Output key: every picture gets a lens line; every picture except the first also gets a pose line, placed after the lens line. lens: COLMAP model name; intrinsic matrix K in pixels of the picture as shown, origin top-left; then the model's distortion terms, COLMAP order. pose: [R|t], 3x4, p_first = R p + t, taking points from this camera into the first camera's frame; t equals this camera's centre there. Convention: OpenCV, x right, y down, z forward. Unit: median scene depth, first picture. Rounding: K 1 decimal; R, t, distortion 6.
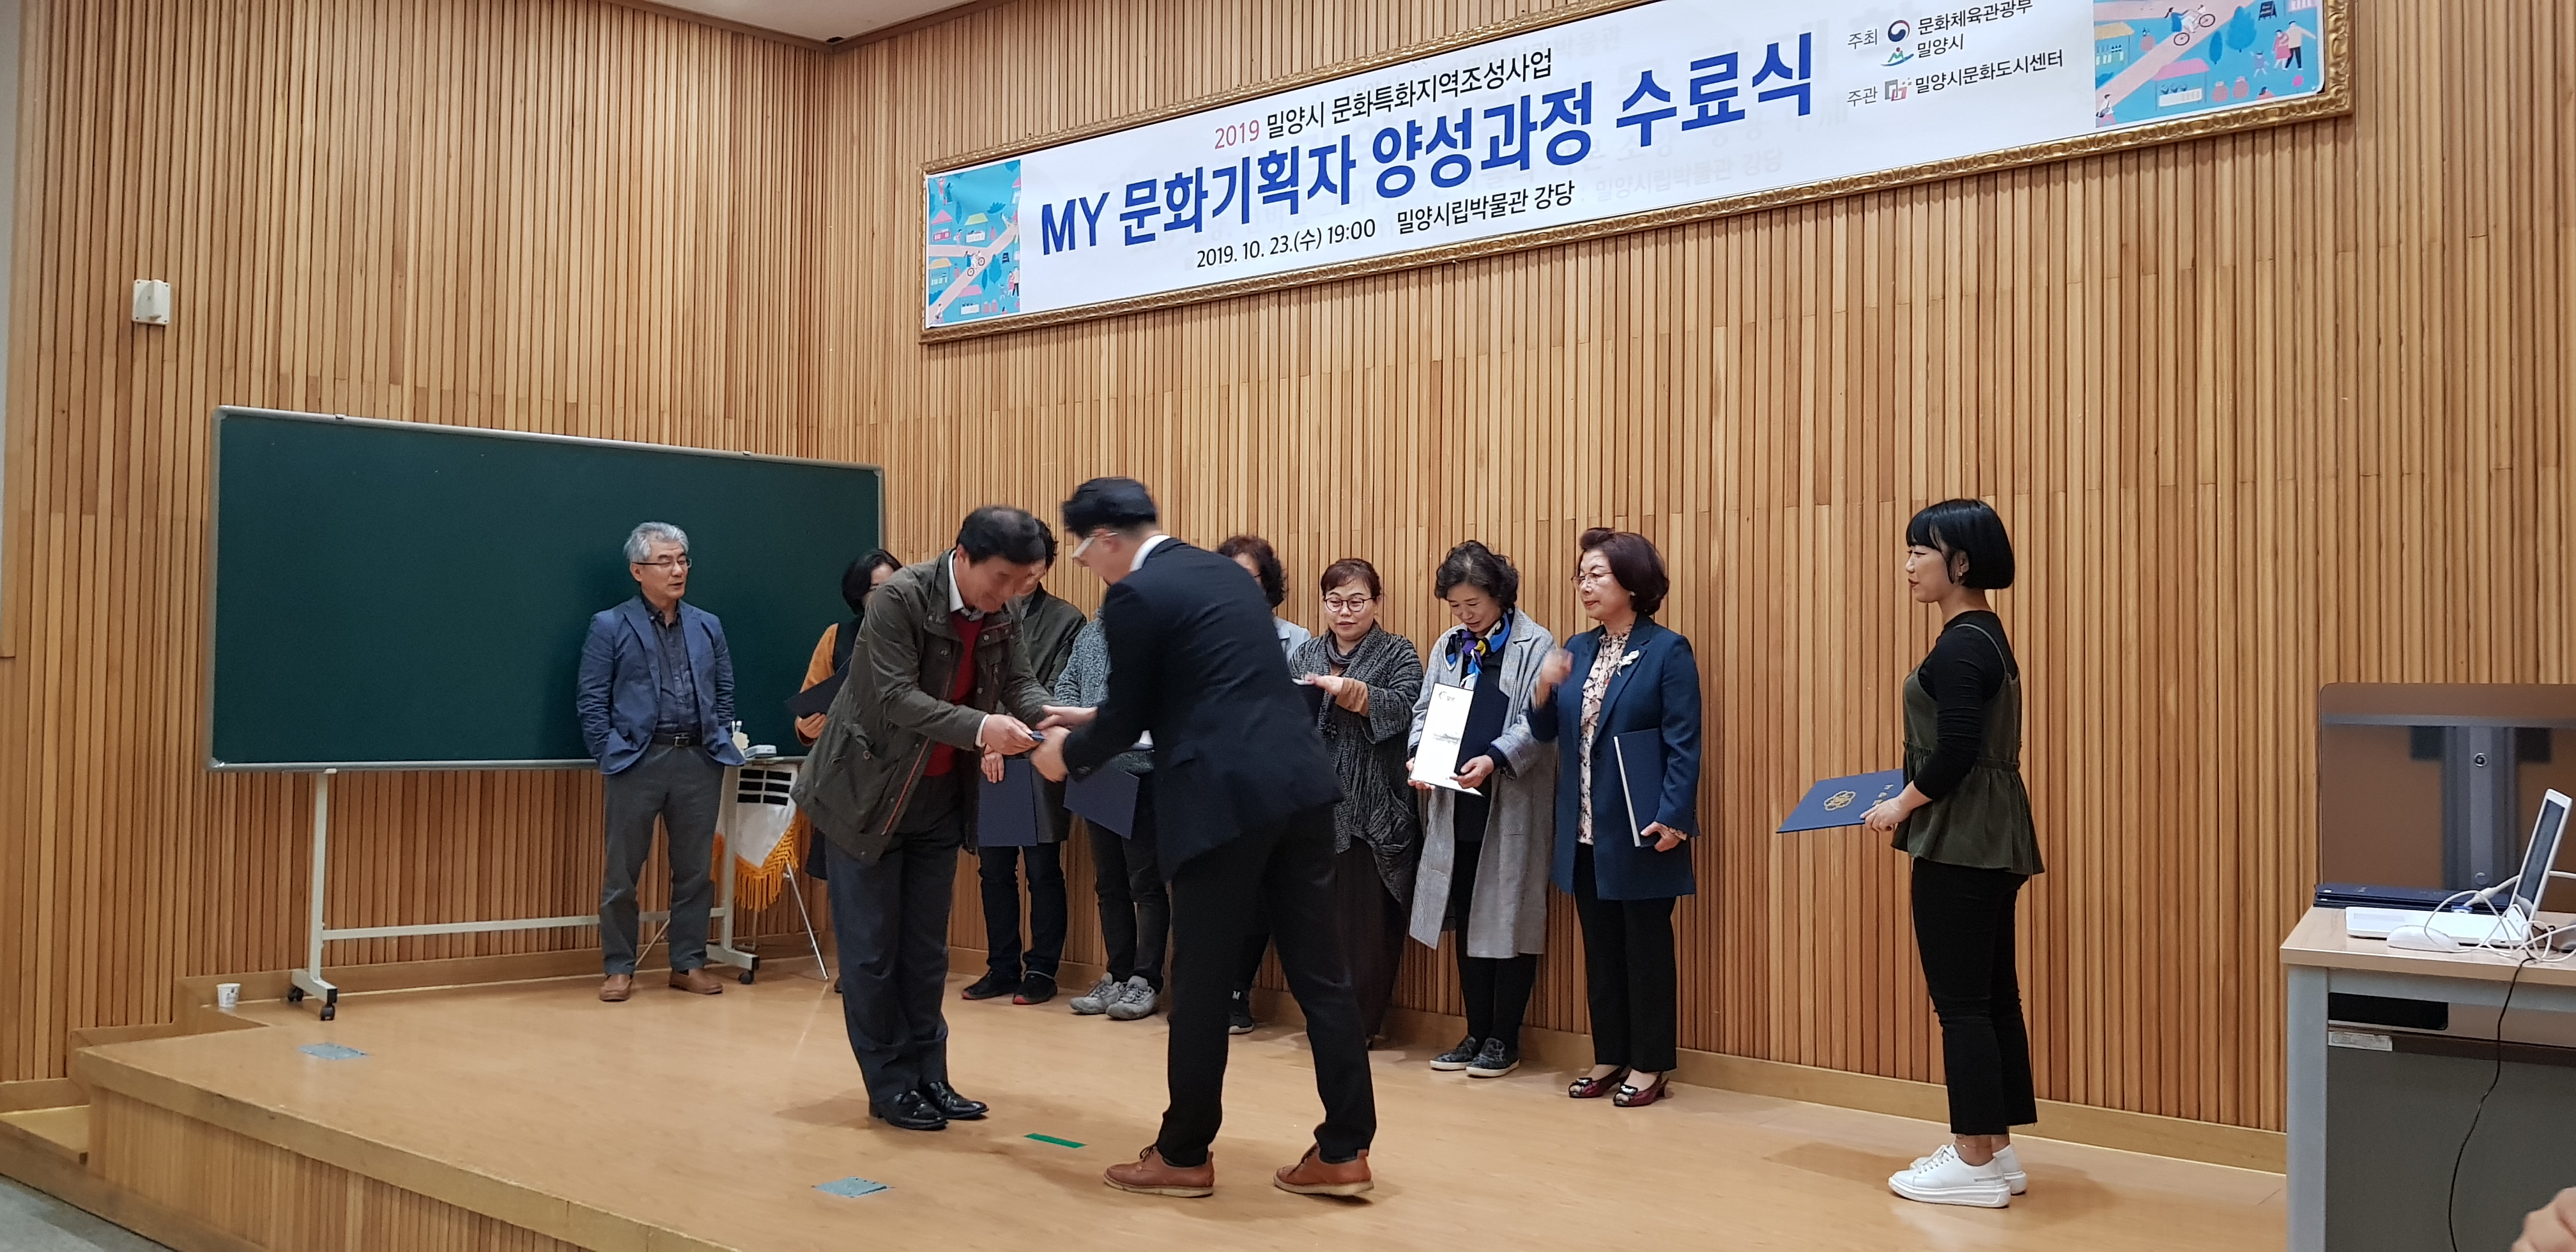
lens RADIAL K [[2020.3, 0, 1234.9], [0, 2020.3, 615.6], [0, 0, 1]] dist [0.091739, -0.173696]
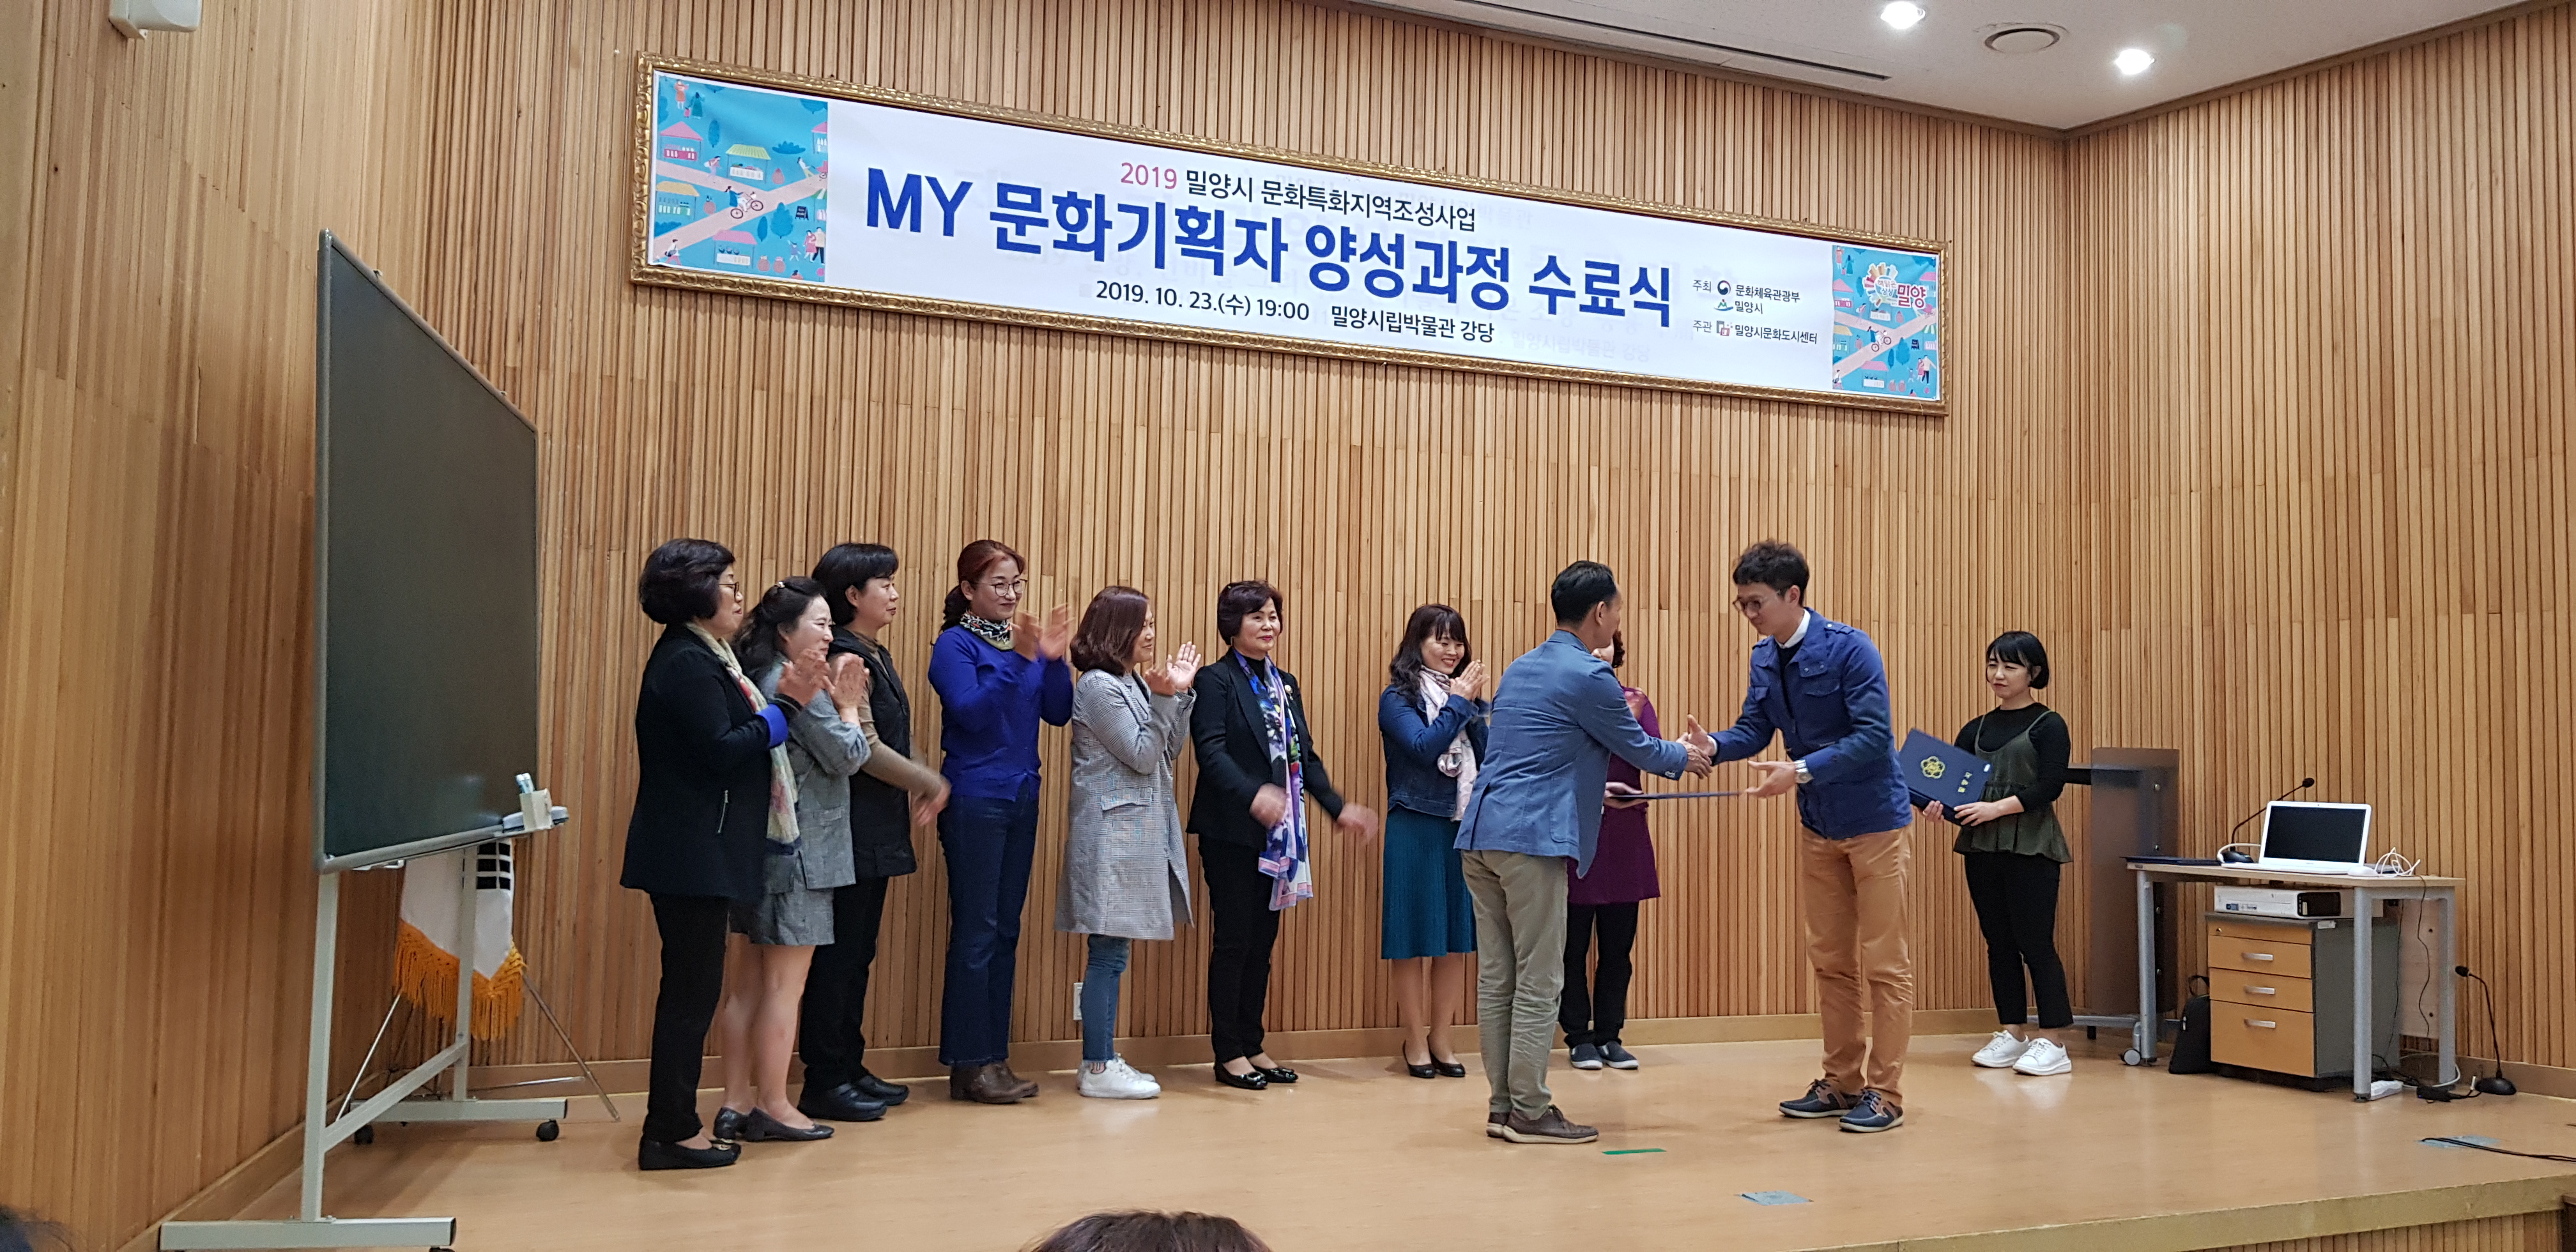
lens RADIAL K [[2020.3, 0, 1285.7], [0, 2020.3, 623.4], [0, 0, 1]] dist [0.091739, -0.173696]
pose [[0.440608, 0.053845, 0.896083, -0.938720], [-0.048540, 0.998168, -0.036111, 0.015302], [-0.896386, -0.027585, 0.442415, 0.548805]]
